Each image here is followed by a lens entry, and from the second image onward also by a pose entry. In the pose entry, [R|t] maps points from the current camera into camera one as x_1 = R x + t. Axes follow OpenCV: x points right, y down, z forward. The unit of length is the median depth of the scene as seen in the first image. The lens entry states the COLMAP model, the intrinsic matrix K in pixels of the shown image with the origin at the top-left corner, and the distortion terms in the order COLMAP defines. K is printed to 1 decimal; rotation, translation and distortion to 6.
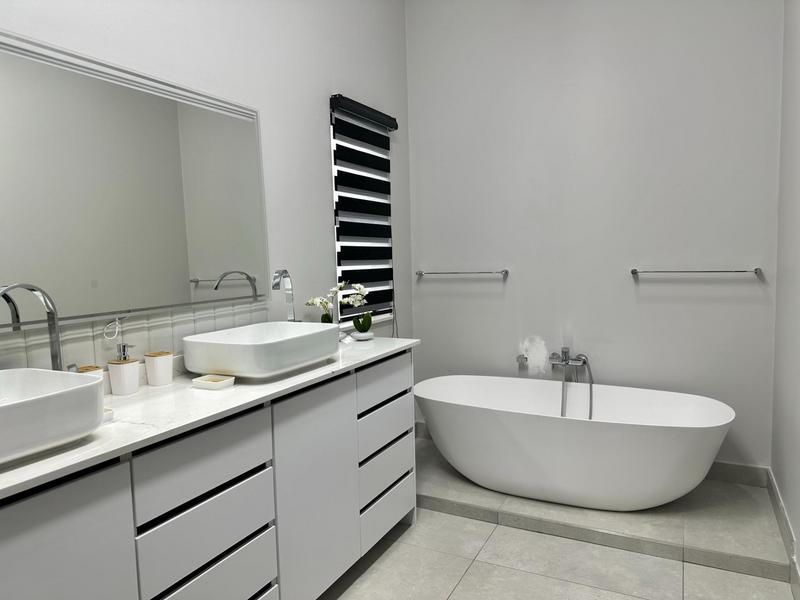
lens RADIAL K [[573.7, 0, 392.8], [0, 573.7, 301.4], [0, 0, 1]] dist [0.007143, -0.000793]
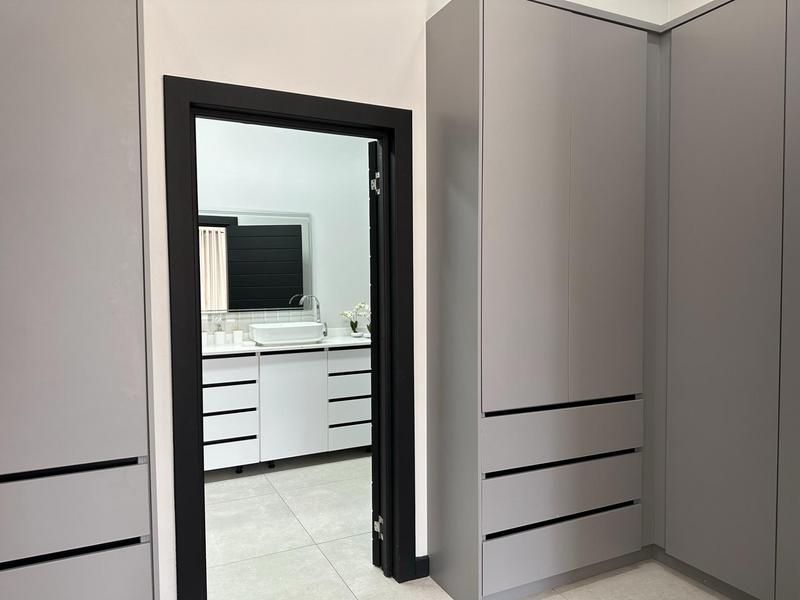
lens RADIAL K [[573.7, 0, 392.8], [0, 573.7, 301.4], [0, 0, 1]] dist [0.007143, -0.000793]
pose [[0.798947, 0.030224, -0.600642, 1.448972], [-0.054338, 0.998279, -0.022045, -0.006100], [0.598942, 0.050251, 0.799214, -0.450154]]
